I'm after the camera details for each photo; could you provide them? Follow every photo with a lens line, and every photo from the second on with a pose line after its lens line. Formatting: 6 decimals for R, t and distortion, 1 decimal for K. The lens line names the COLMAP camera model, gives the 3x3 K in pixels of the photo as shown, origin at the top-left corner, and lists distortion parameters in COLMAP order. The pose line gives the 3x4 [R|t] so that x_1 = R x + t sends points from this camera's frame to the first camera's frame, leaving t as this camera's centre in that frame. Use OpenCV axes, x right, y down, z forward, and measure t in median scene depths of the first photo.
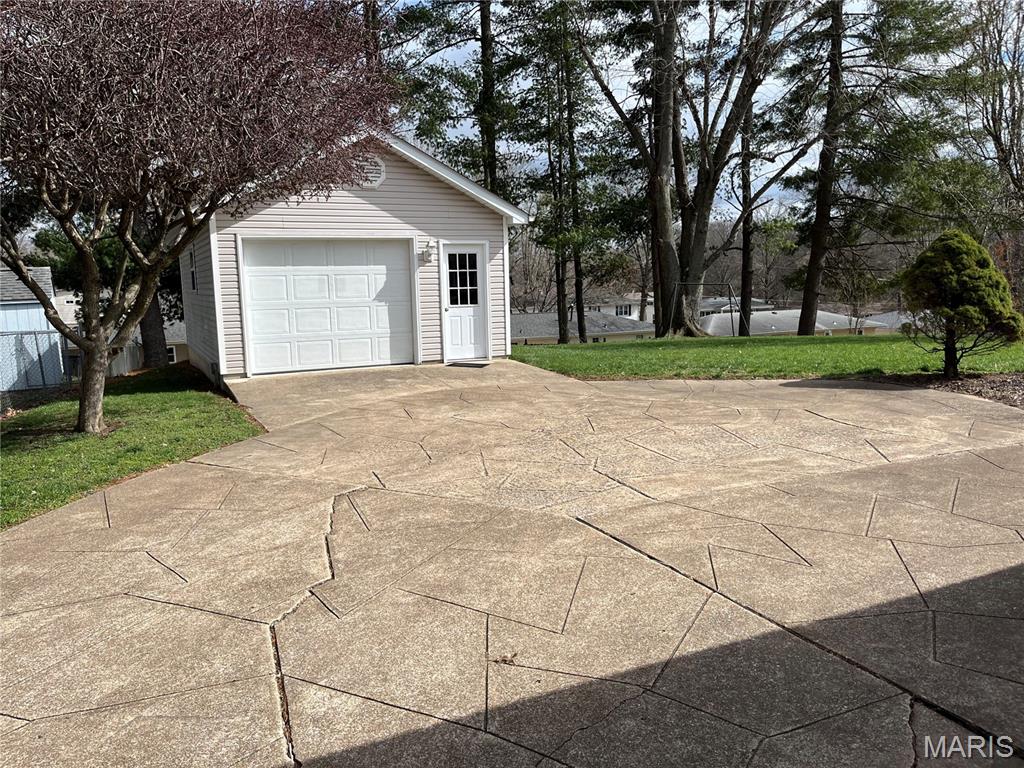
lens RADIAL K [[777.1, 0, 511.7], [0, 777.1, 385.2], [0, 0, 1]] dist [0.010745, -0.003100]
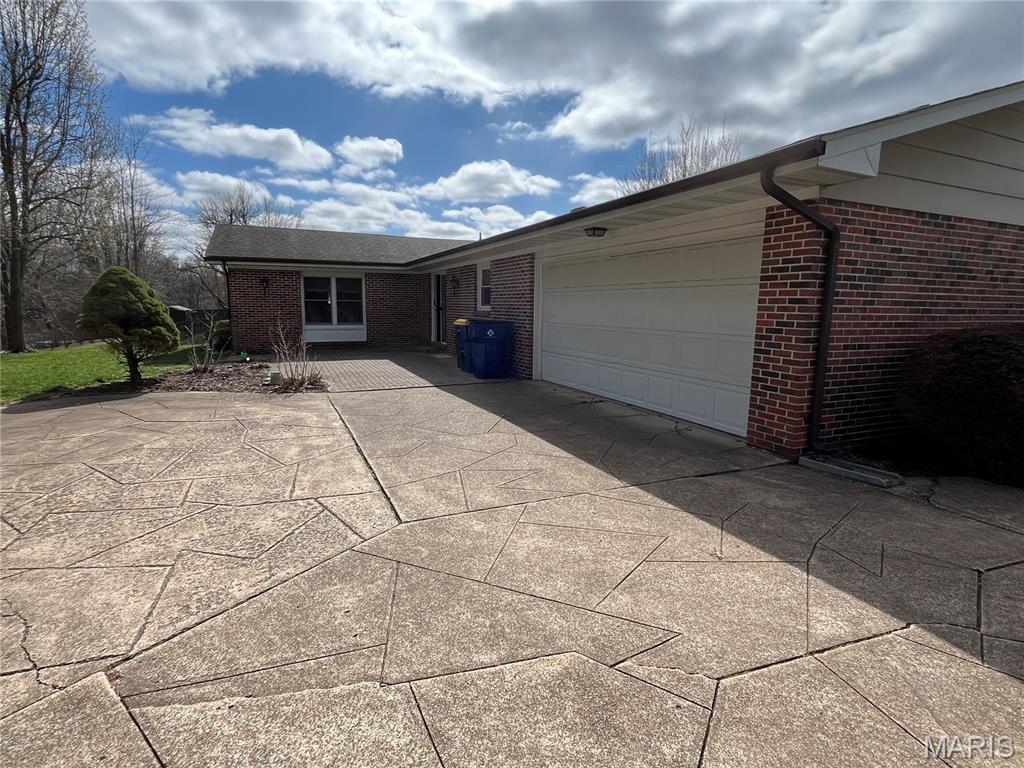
lens RADIAL K [[519.8, 0, 510.0], [0, 519.8, 384.3], [0, 0, 1]] dist [-0.001562, -0.000848]
pose [[0.036023, -0.130160, 0.990838, -0.680095], [0.125559, 0.984215, 0.124726, -0.099049], [-0.991432, 0.119916, 0.051797, 0.921398]]
